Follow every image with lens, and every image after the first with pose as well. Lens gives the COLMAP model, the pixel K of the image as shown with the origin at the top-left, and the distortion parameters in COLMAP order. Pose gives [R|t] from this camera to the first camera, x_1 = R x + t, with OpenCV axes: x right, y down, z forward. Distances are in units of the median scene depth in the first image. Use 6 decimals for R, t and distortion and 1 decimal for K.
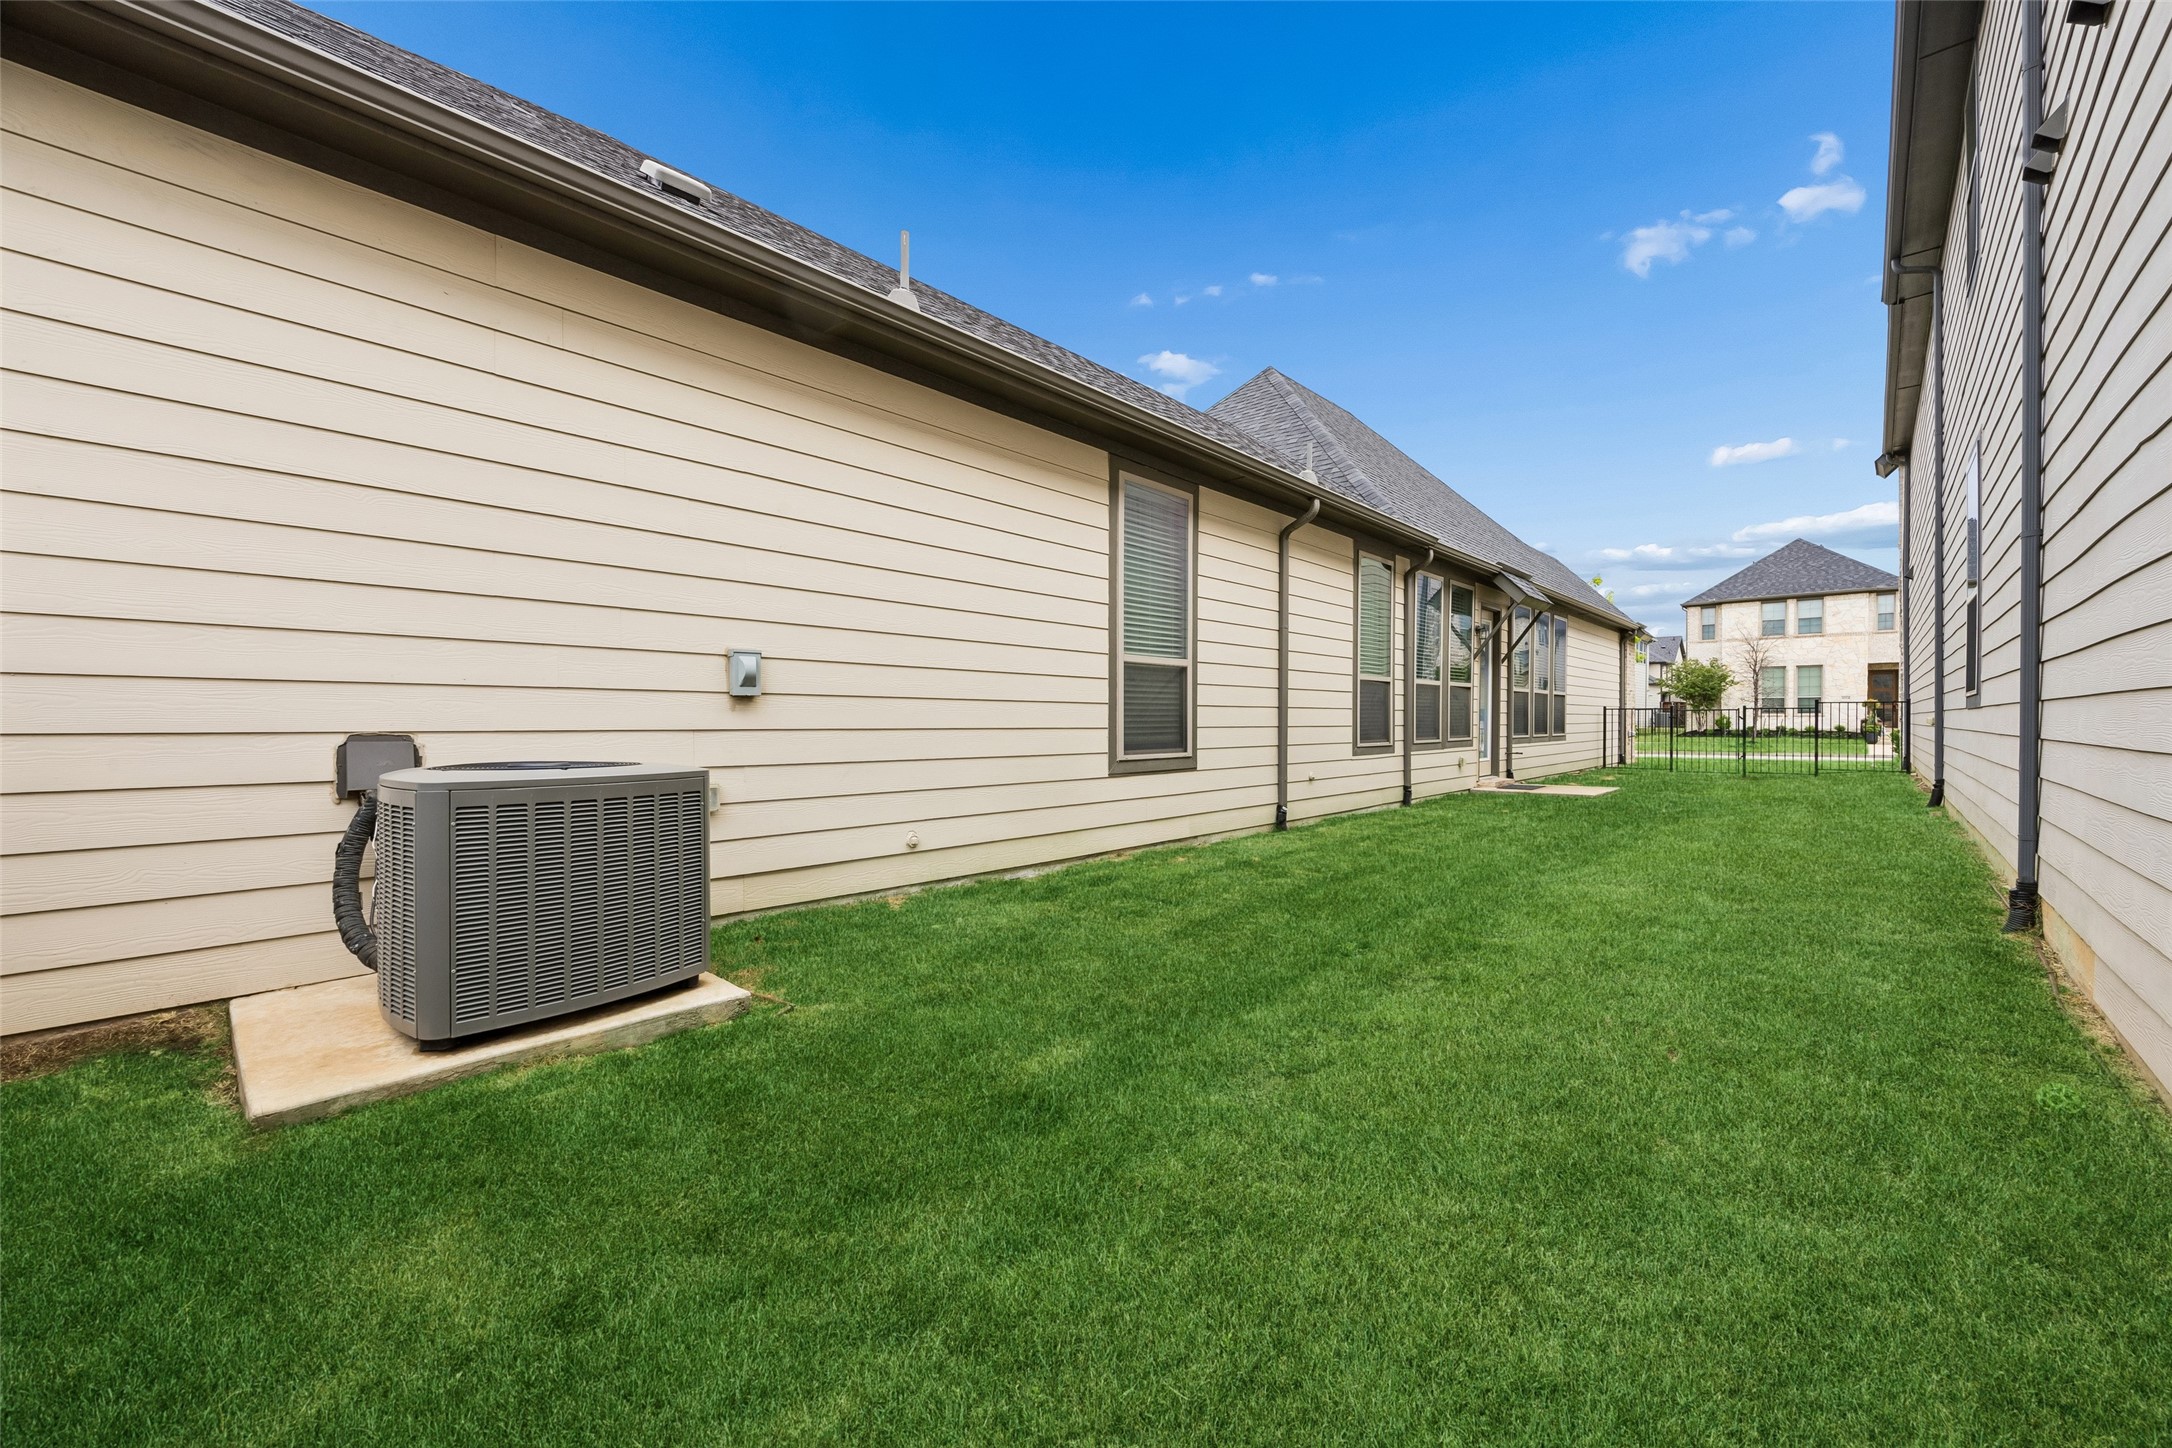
lens RADIAL K [[832.8, 0, 1093.7], [0, 832.8, 723.3], [0, 0, 1]] dist [-0.000794, -0.000357]
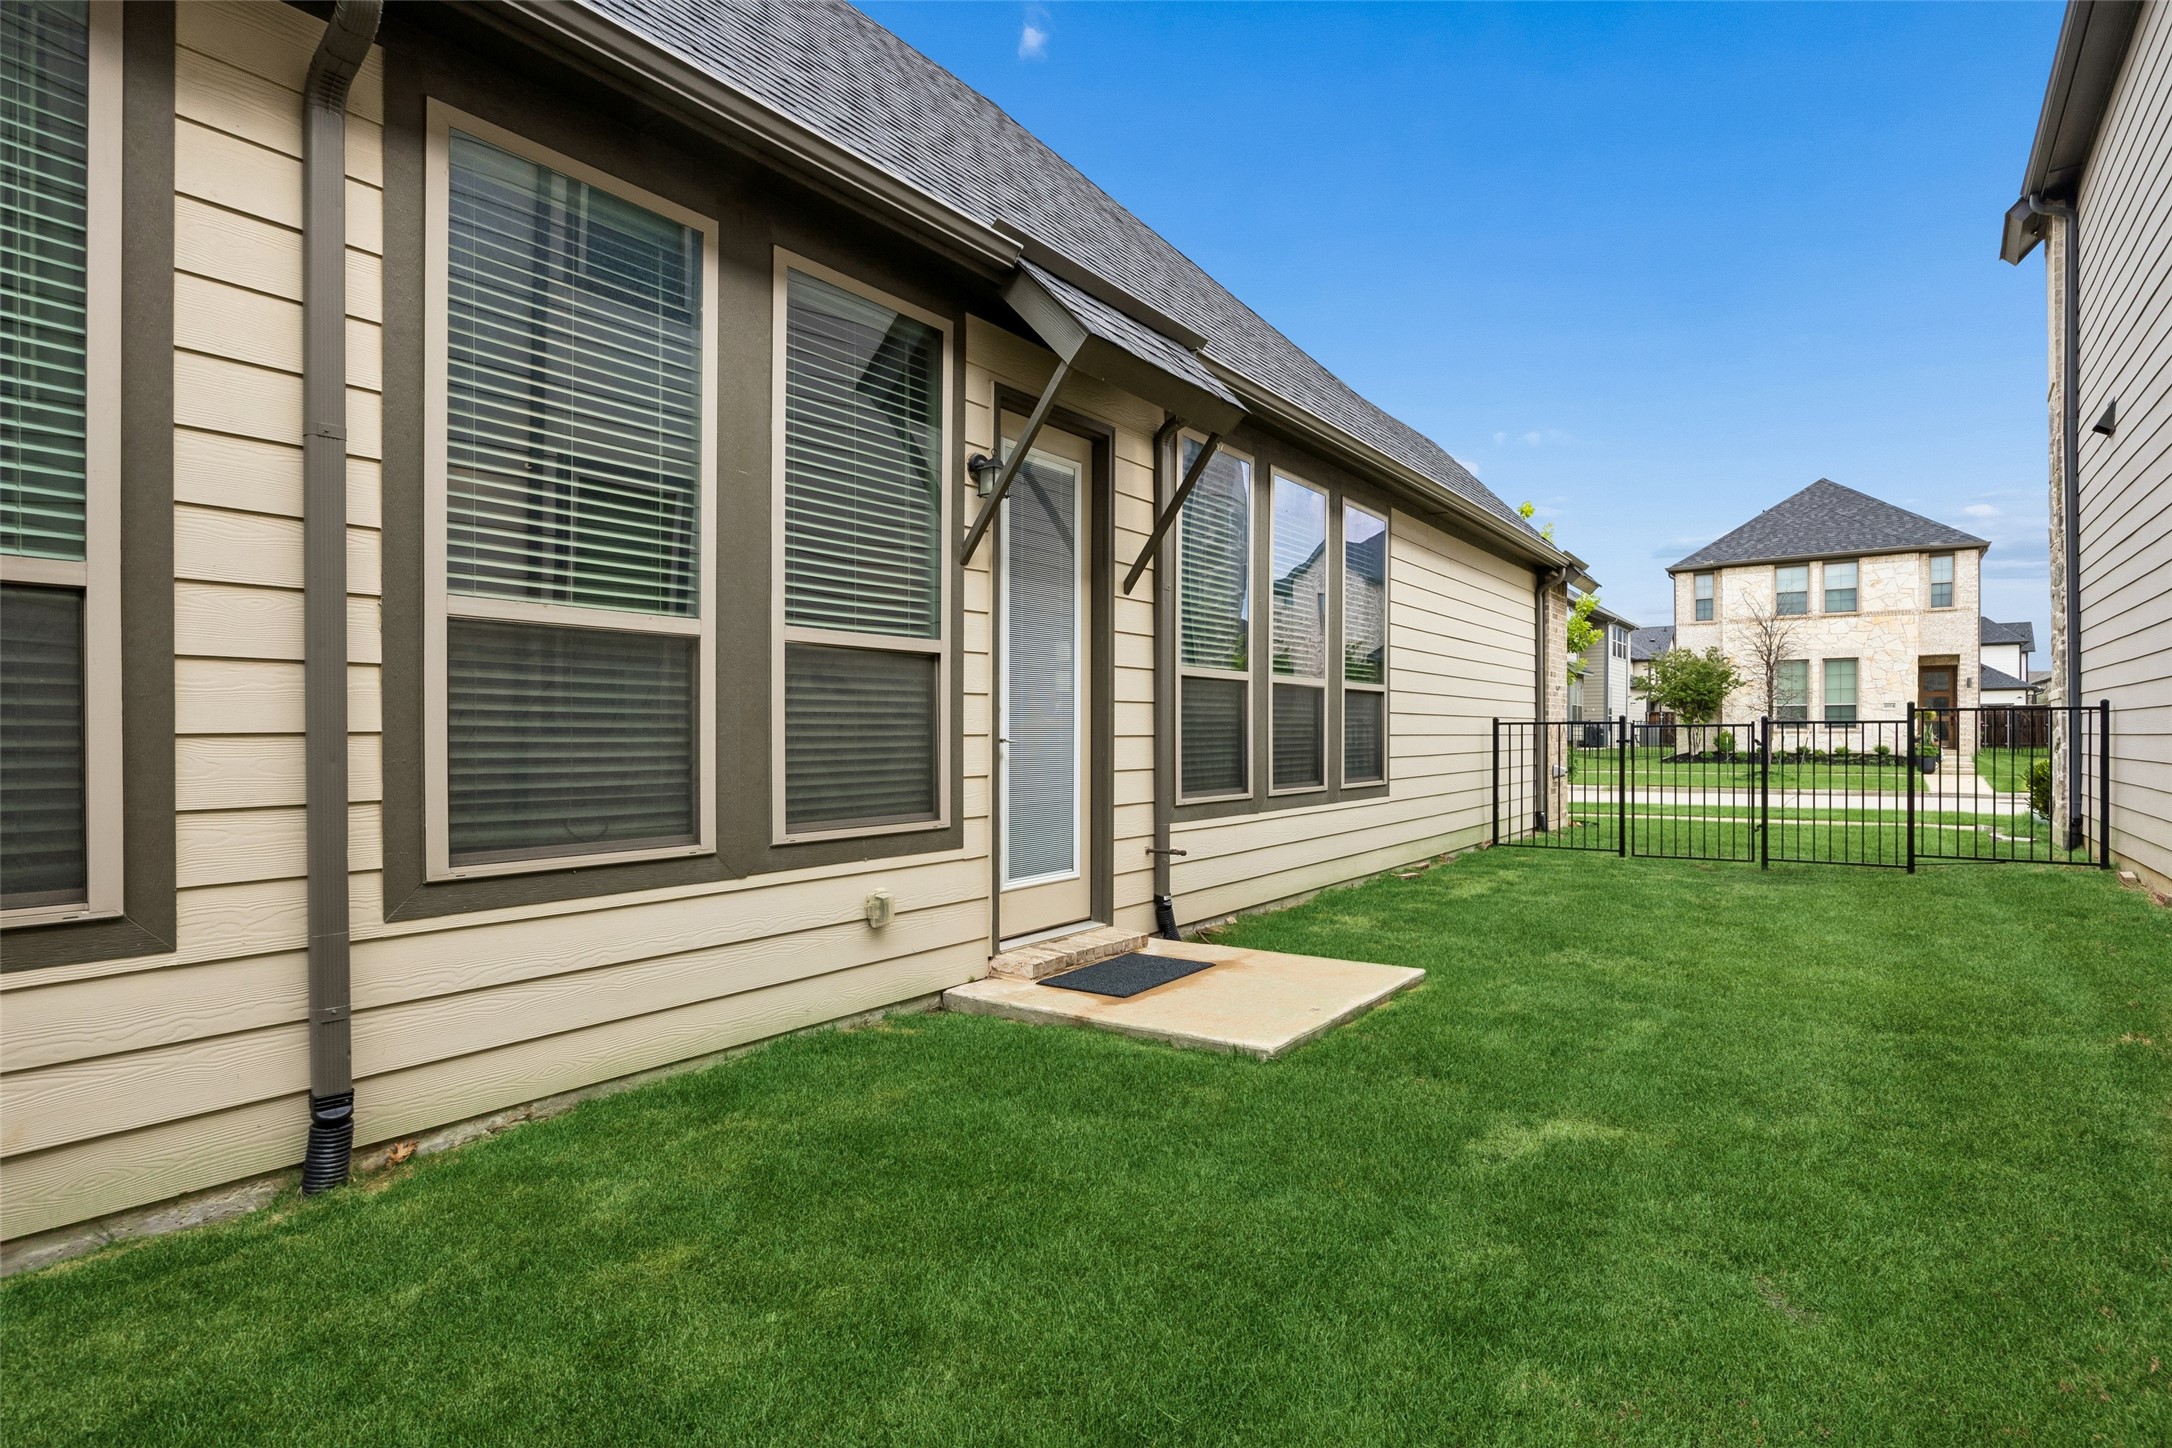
lens RADIAL K [[1087.6, 0, 1079.8], [0, 1087.6, 729.0], [0, 0, 1]] dist [-0.017228, 0.002278]
pose [[0.994042, 0.001436, 0.108987, 0.143482], [-0.000542, 0.999966, -0.008230, -0.003977], [-0.108995, 0.008122, 0.994009, 0.188978]]
